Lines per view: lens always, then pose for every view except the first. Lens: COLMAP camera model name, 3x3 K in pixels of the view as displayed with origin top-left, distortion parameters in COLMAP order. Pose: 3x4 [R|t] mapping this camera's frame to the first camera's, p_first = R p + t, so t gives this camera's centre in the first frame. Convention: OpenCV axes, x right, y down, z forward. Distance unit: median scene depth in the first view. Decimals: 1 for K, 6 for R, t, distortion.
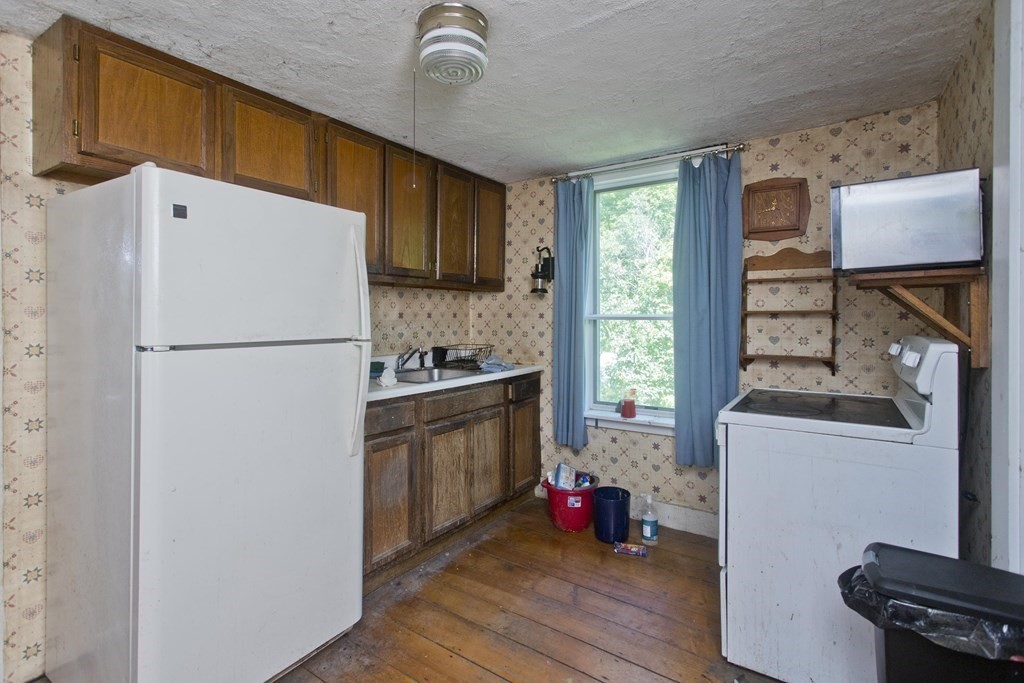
lens RADIAL K [[501.7, 0, 511.3], [0, 501.7, 315.9], [0, 0, 1]] dist [0.000558, 0.000084]
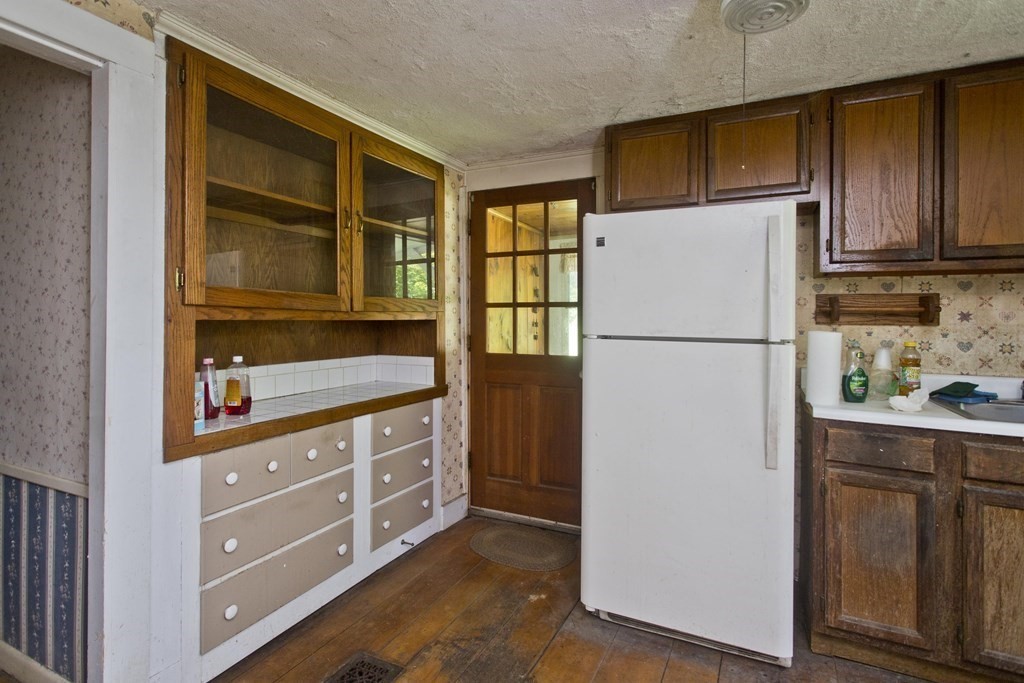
lens RADIAL K [[501.7, 0, 511.3], [0, 501.7, 315.9], [0, 0, 1]] dist [0.000558, 0.000084]
pose [[0.121104, -0.000738, -0.992640, 0.444745], [-0.006461, 0.999978, -0.001532, 0.004282], [0.992619, 0.006599, 0.121097, 0.349422]]
